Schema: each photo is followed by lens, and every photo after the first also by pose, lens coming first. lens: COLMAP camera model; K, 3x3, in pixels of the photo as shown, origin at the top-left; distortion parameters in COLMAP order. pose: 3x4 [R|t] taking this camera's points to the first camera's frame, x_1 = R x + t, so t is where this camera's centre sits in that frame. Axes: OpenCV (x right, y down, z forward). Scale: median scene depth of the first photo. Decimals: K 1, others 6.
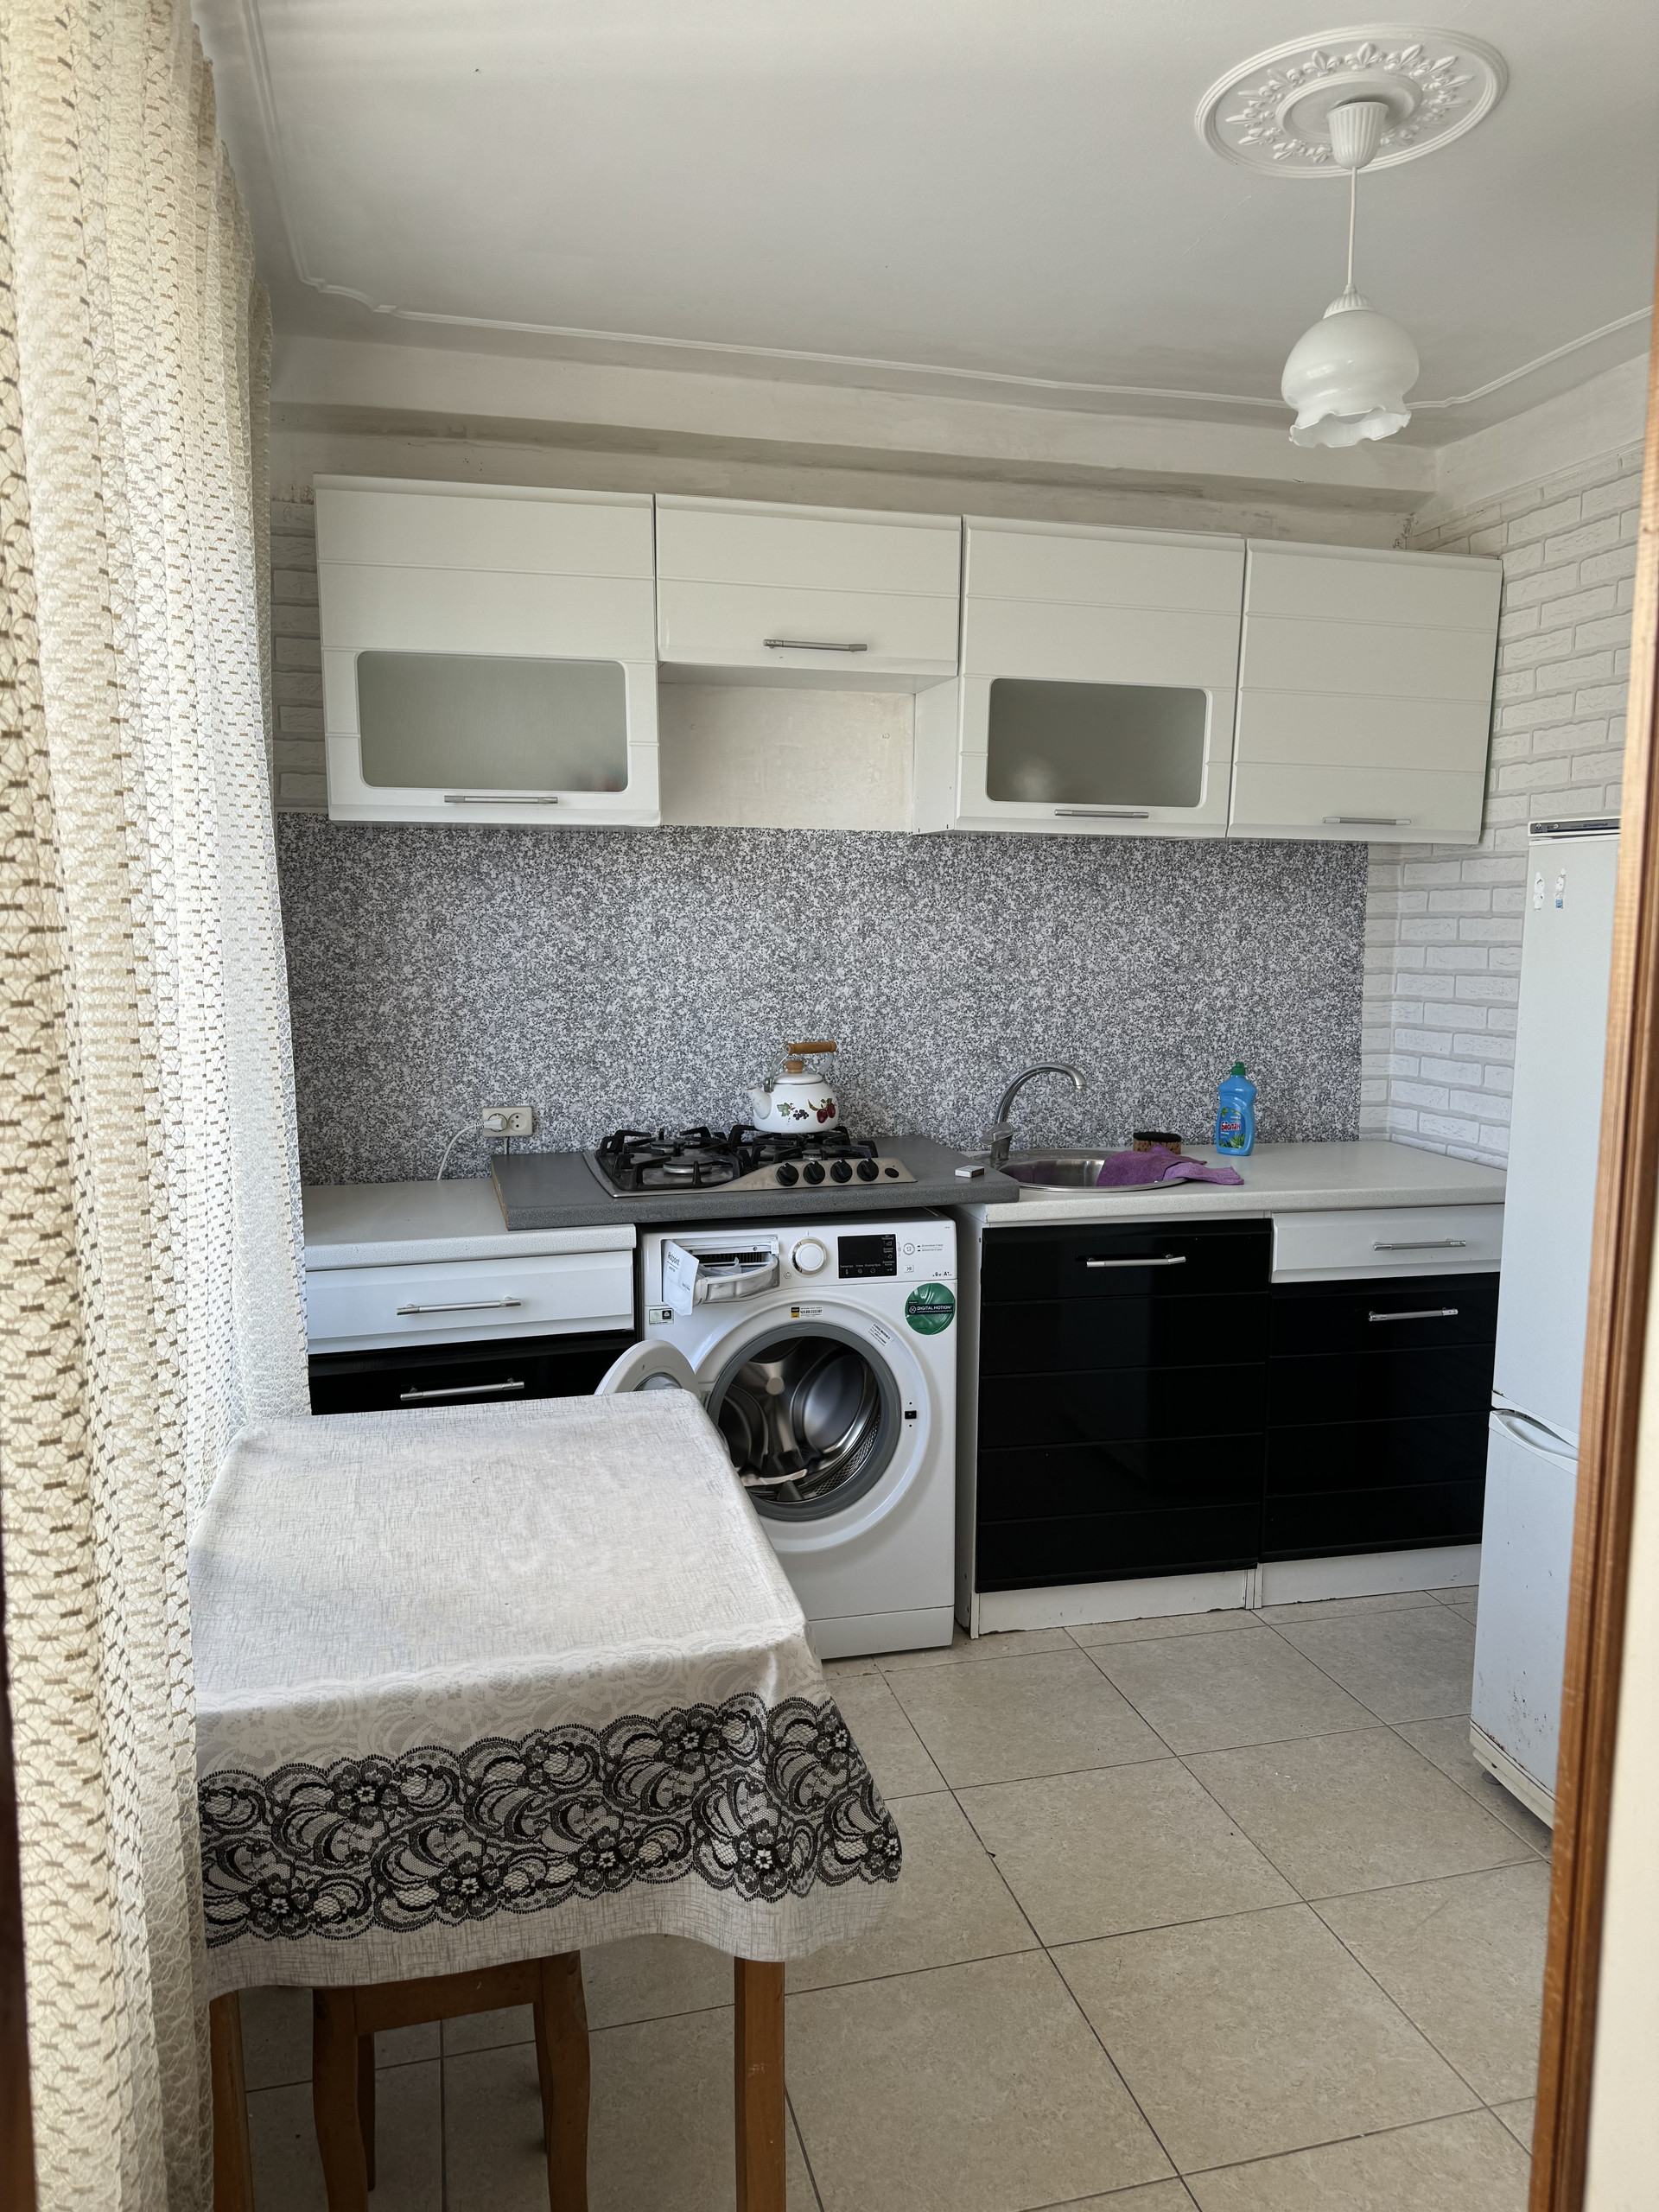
lens RADIAL K [[1547.2, 0, 883.9], [0, 1547.2, 1070.9], [0, 0, 1]] dist [0.083799, -0.054439]
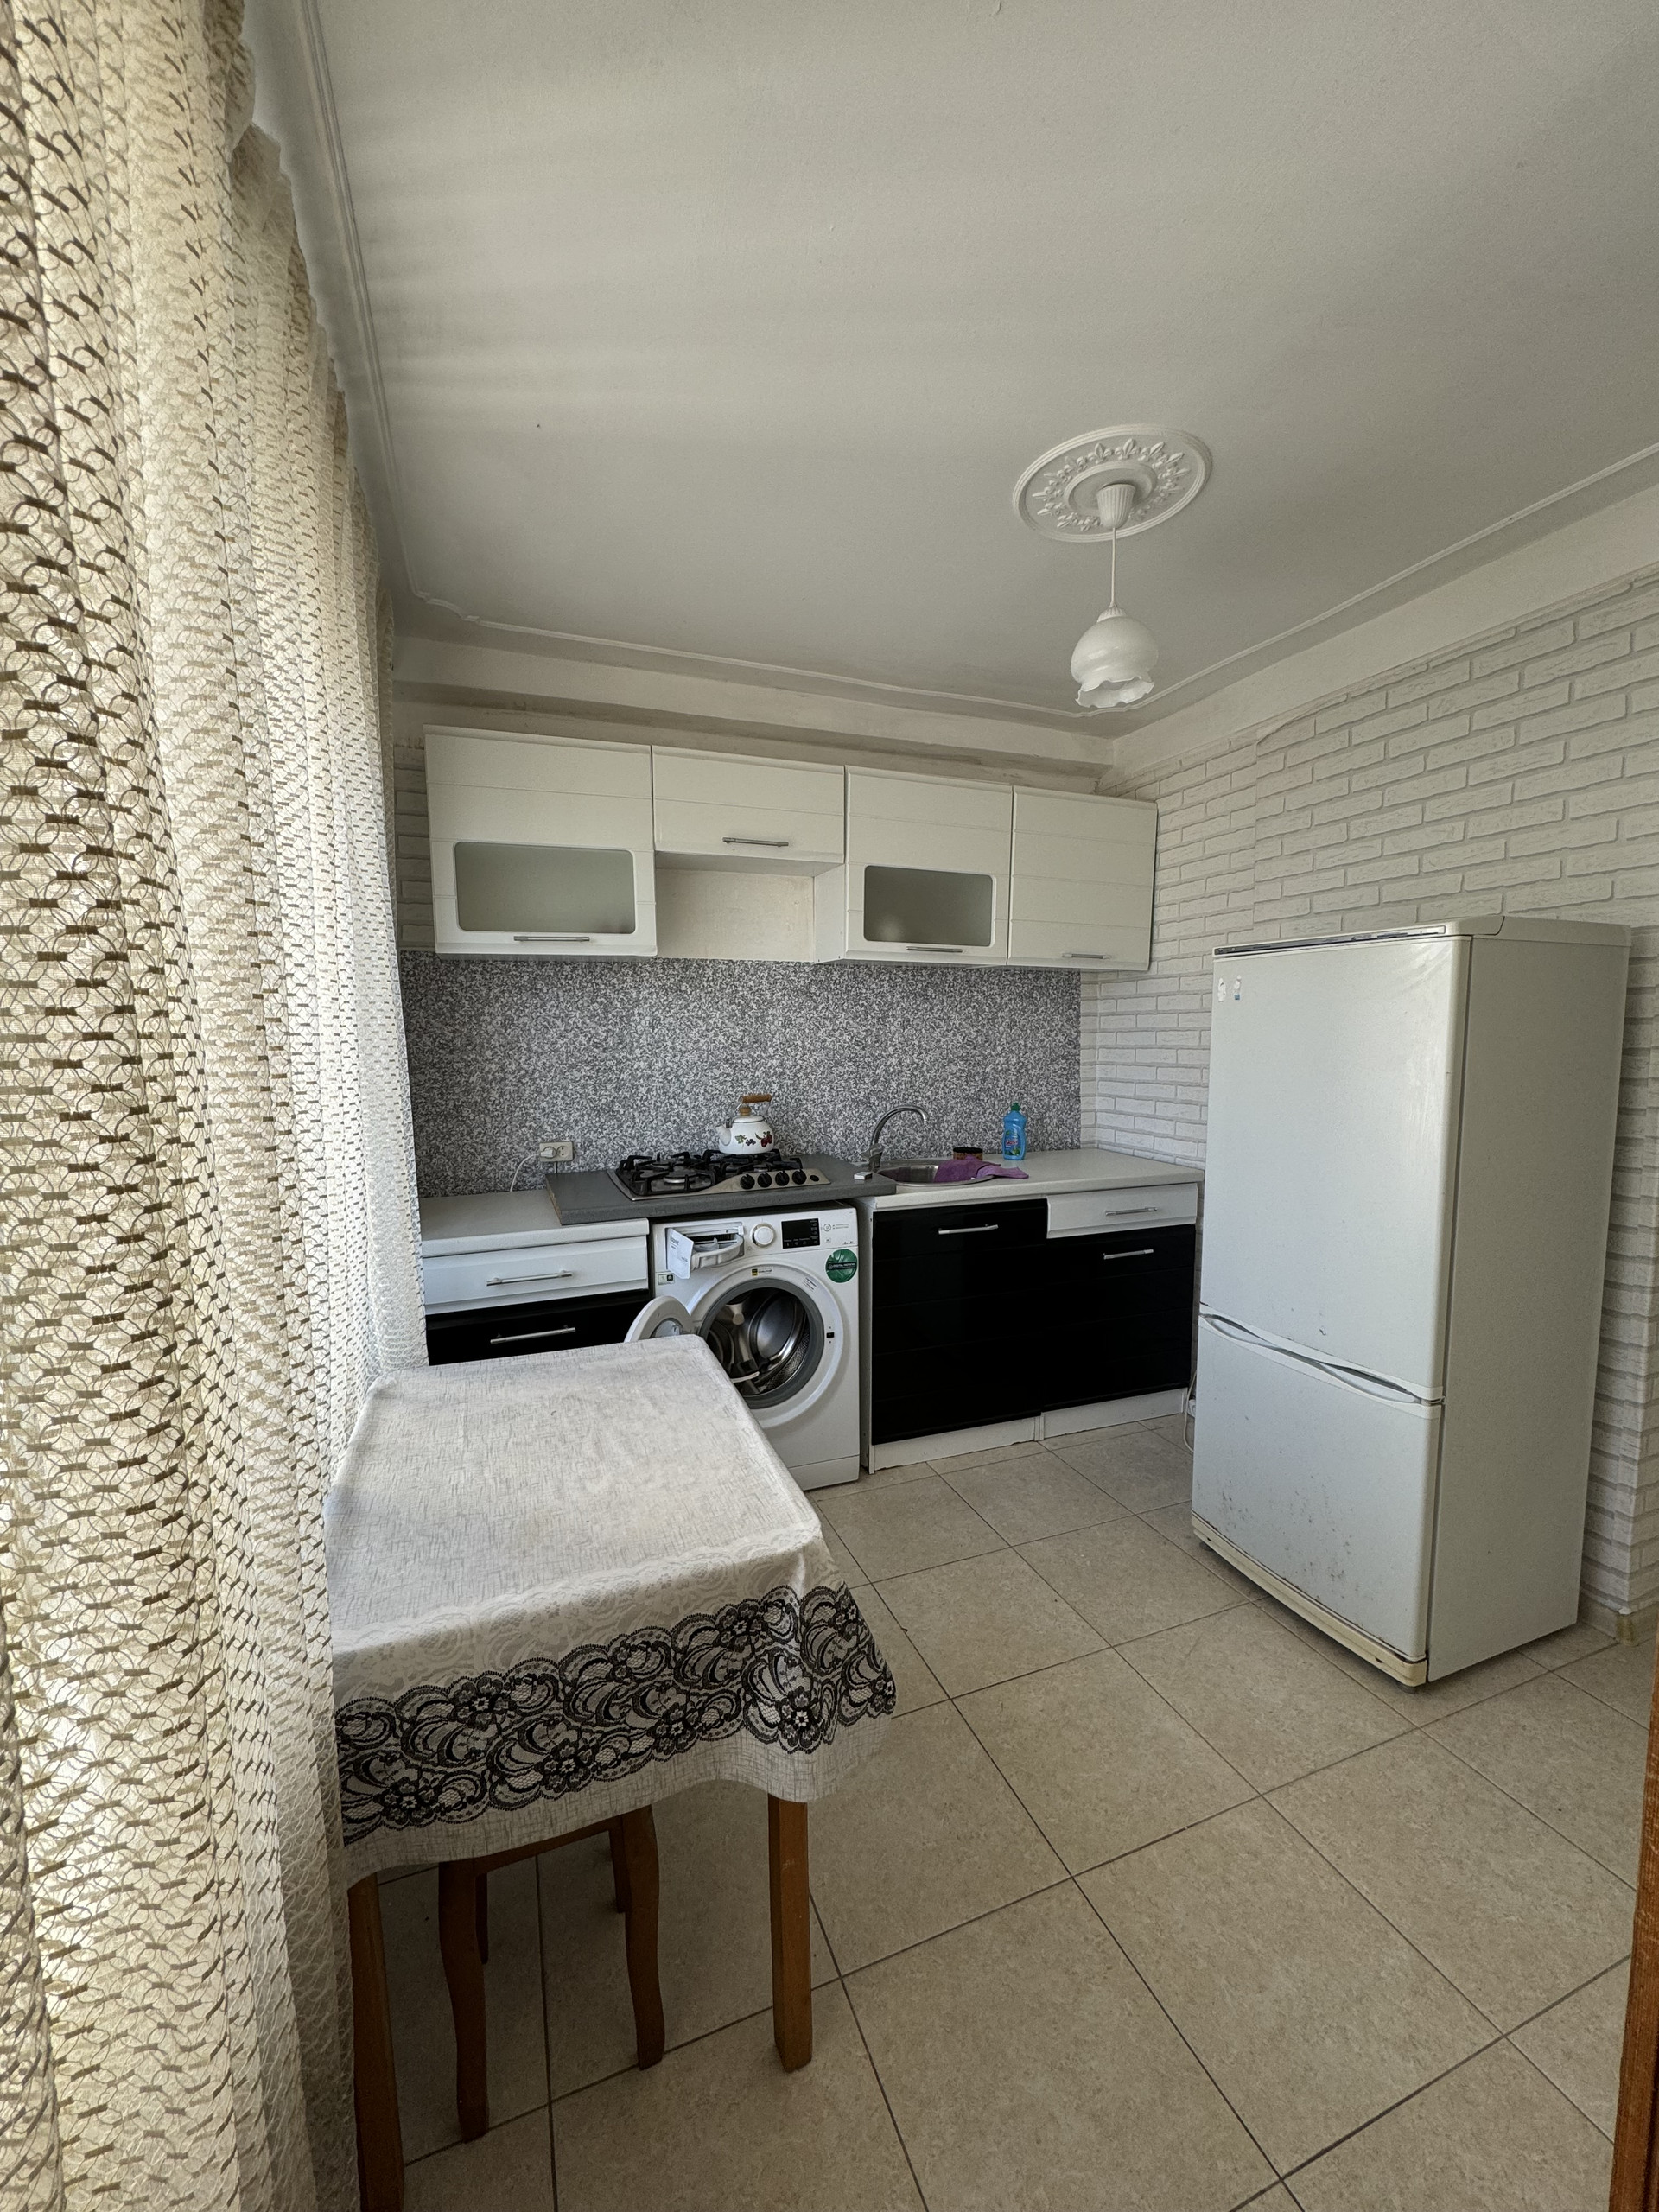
lens RADIAL K [[879.4, 0, 852.6], [0, 879.4, 1093.8], [0, 0, 1]] dist [0.015952, 0.002279]
pose [[0.994538, -0.021127, 0.102213, -0.050258], [0.023709, 0.999428, -0.024114, 0.004316], [-0.101645, 0.026405, 0.994470, 0.134236]]
